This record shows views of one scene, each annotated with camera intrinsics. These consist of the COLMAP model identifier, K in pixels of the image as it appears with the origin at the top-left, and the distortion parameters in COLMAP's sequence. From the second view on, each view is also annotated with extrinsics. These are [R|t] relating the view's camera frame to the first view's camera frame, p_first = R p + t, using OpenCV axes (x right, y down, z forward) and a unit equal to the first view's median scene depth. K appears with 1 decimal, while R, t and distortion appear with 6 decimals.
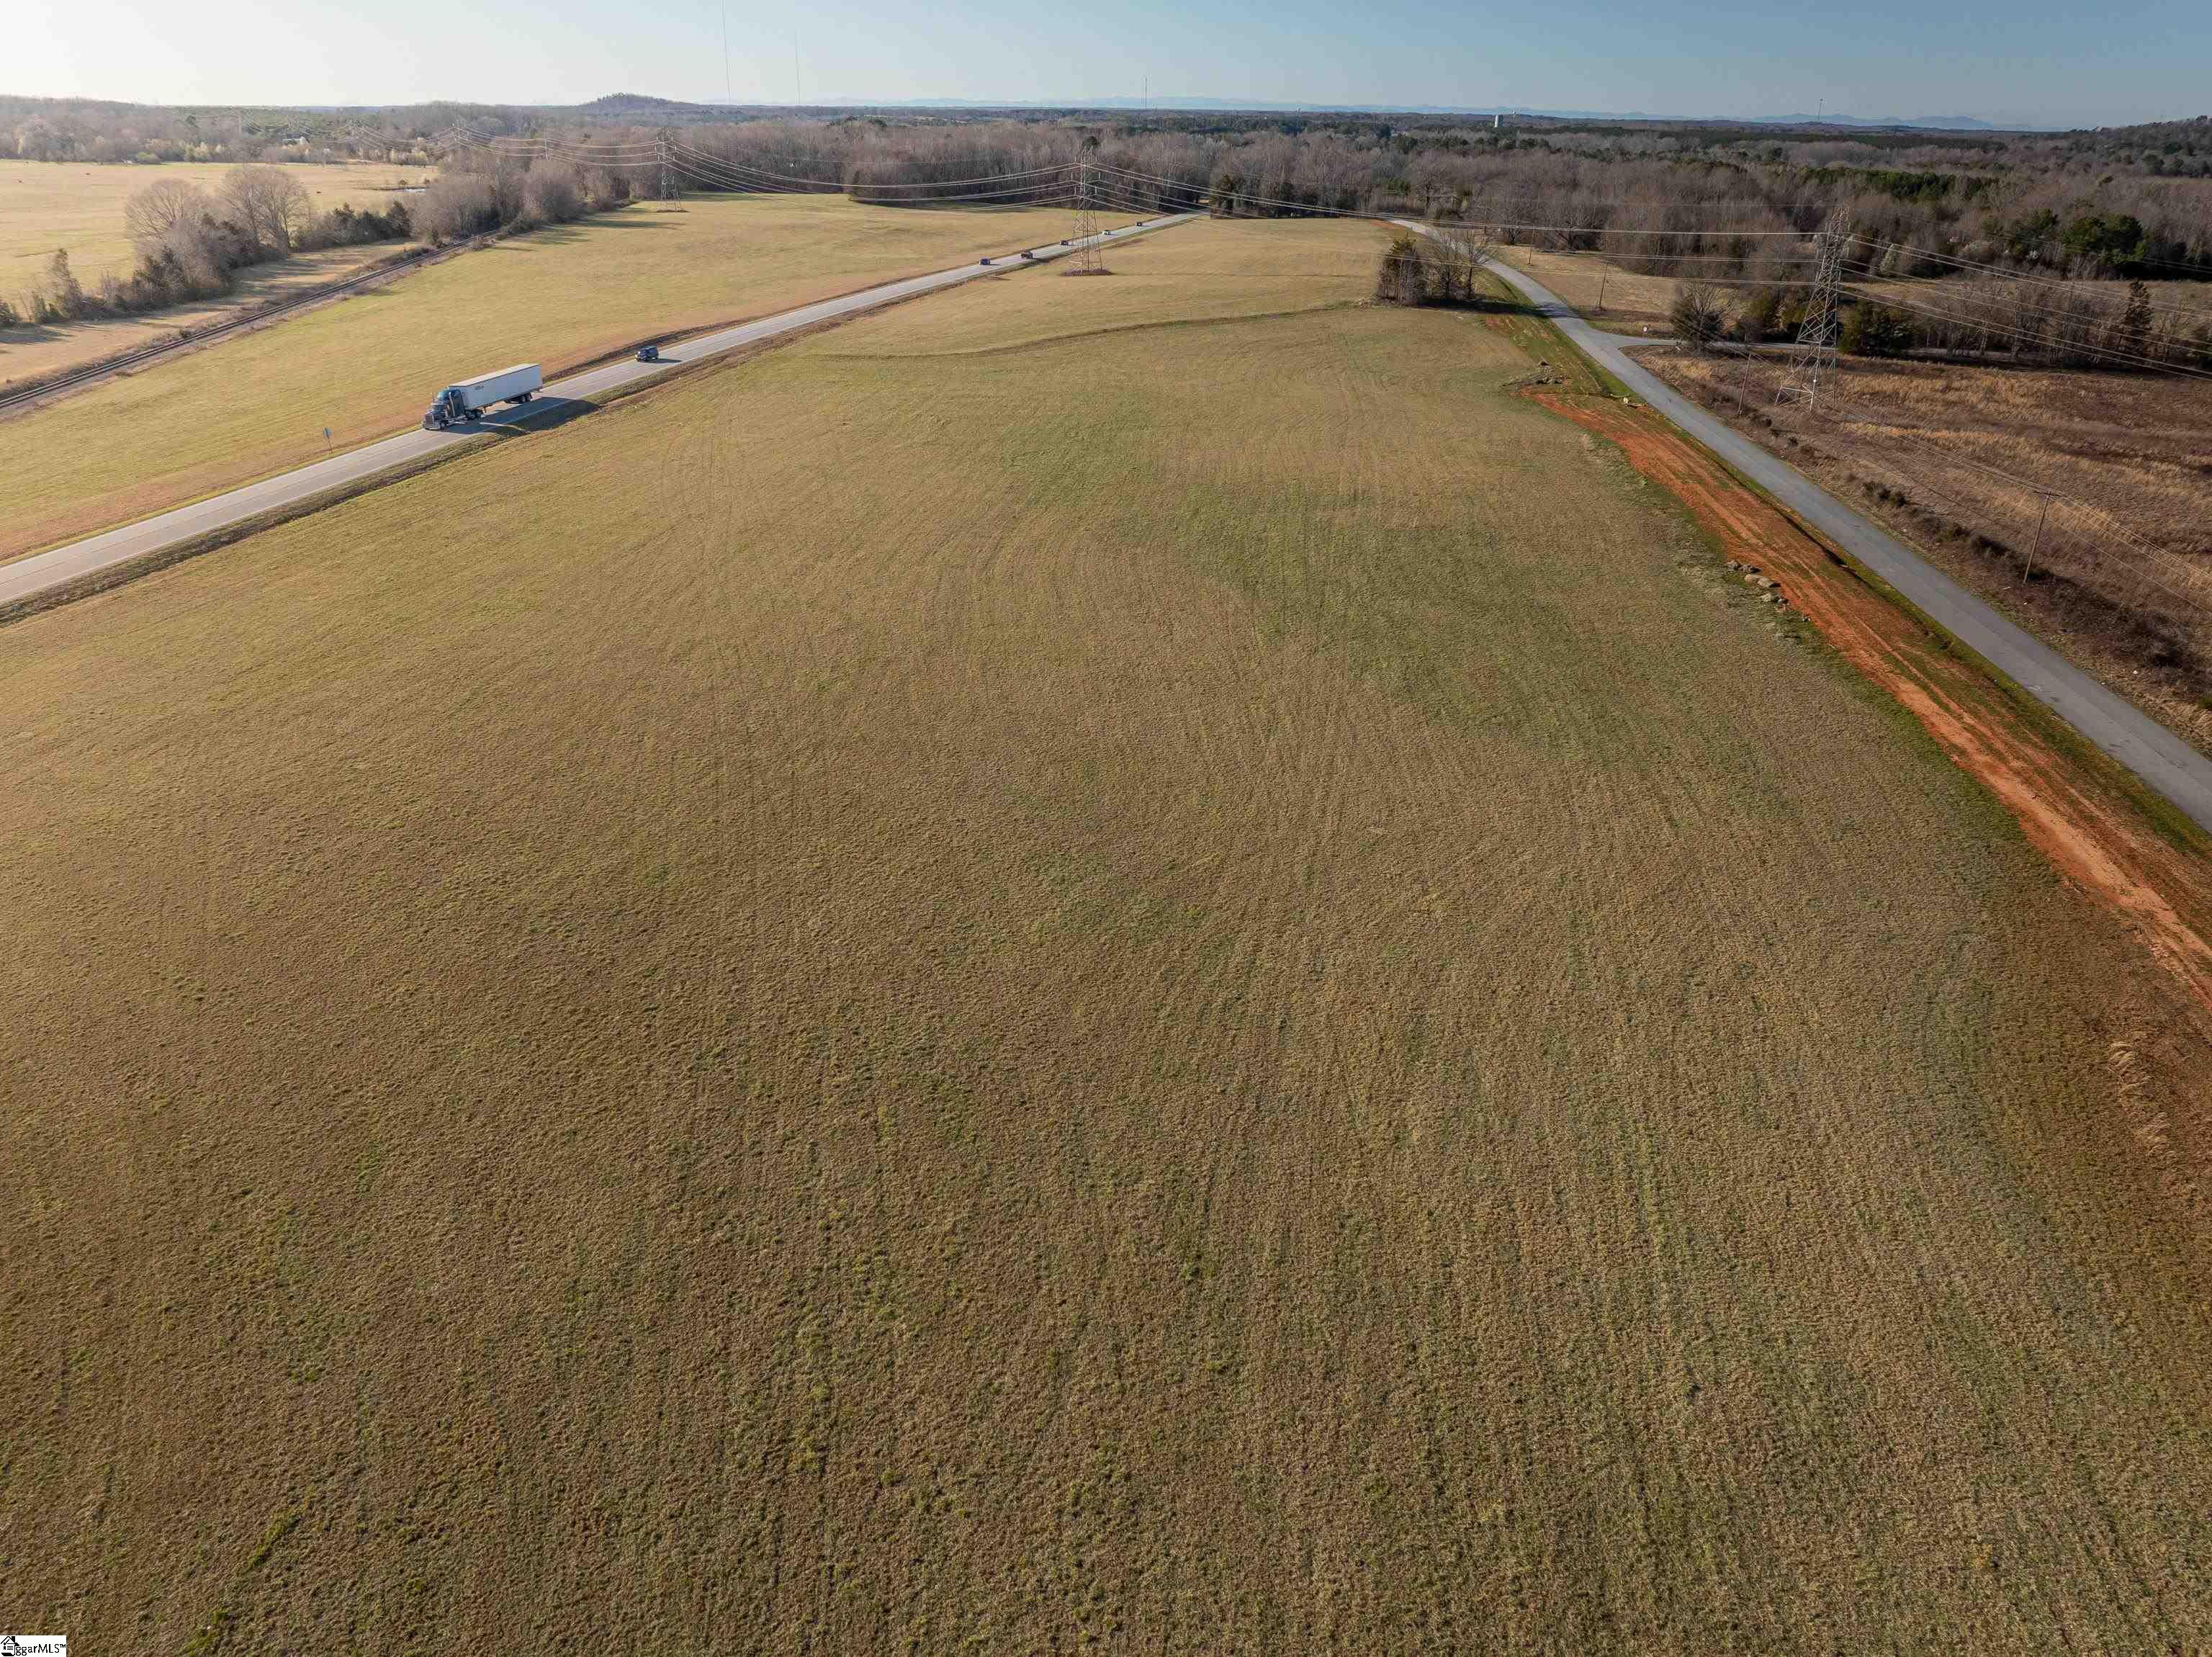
lens RADIAL K [[1560.3, 0, 1108.5], [0, 1560.3, 821.7], [0, 0, 1]] dist [-0.063770, 0.042505]
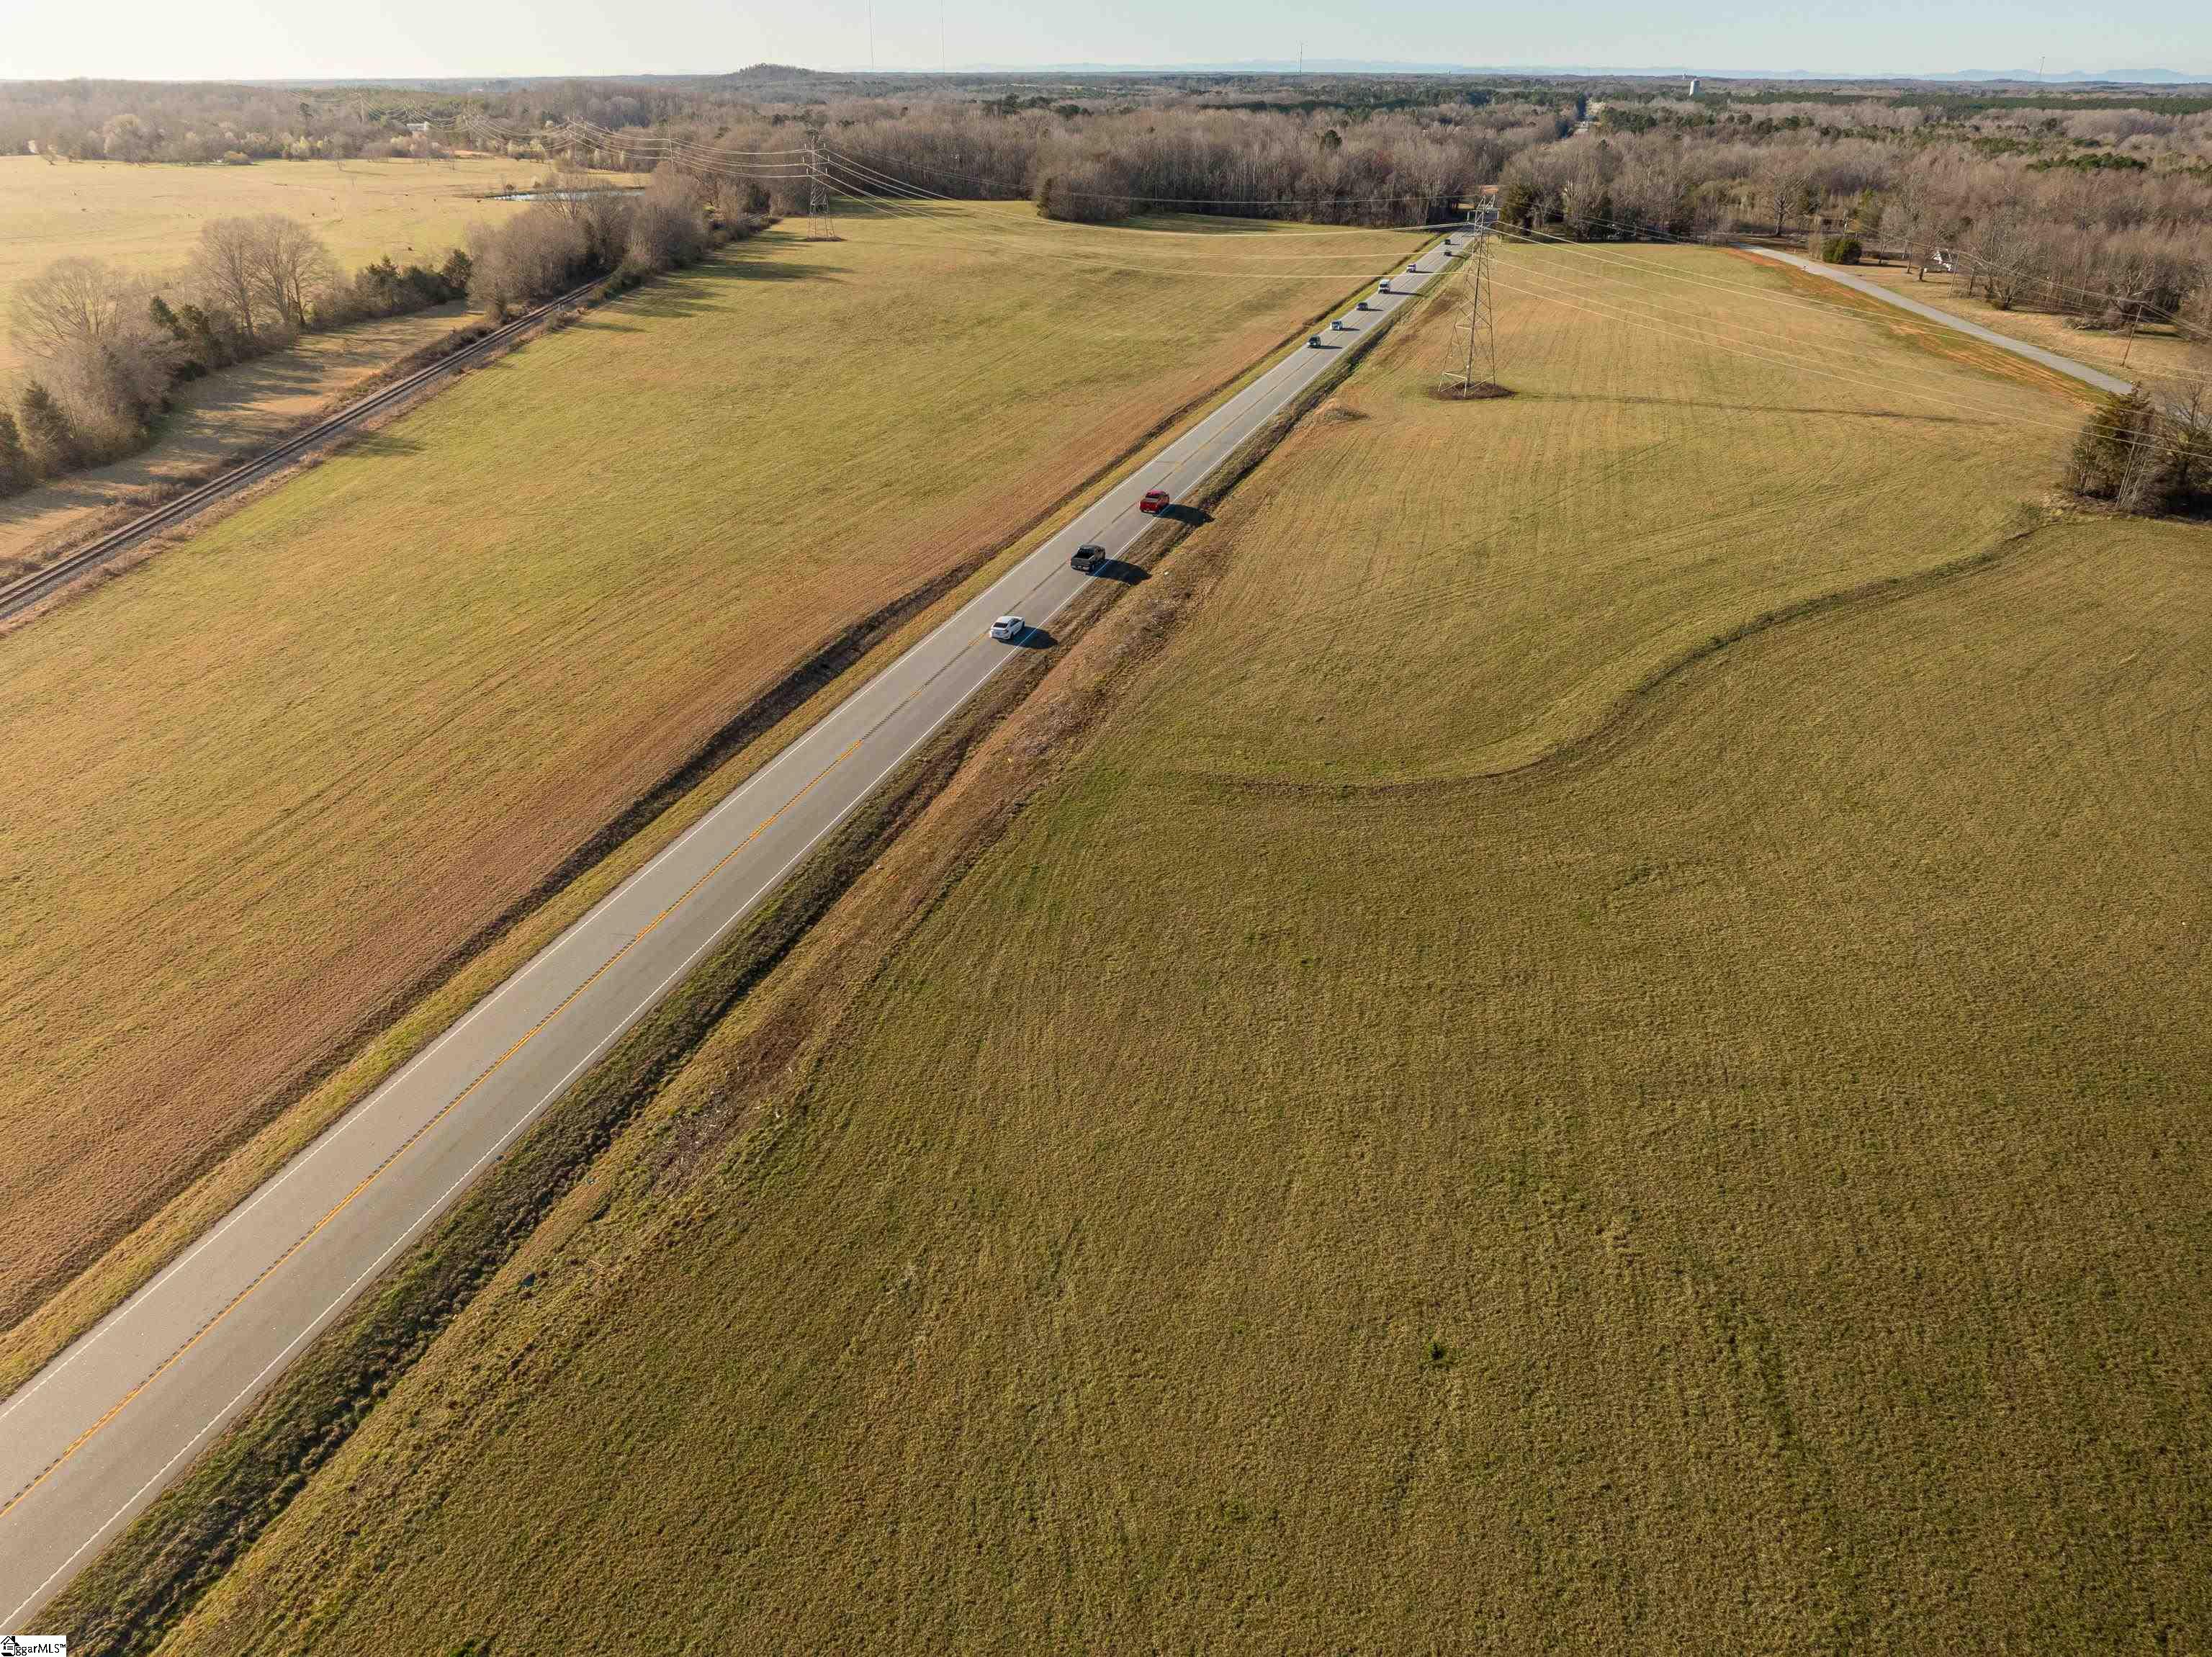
lens RADIAL K [[1560.3, 0, 1108.5], [0, 1560.3, 821.7], [0, 0, 1]] dist [-0.063770, 0.042505]
pose [[0.996640, 0.025113, -0.077961, -0.098946], [-0.023589, 0.999514, 0.020404, -0.169708], [0.078436, -0.018496, 0.996748, 0.316407]]
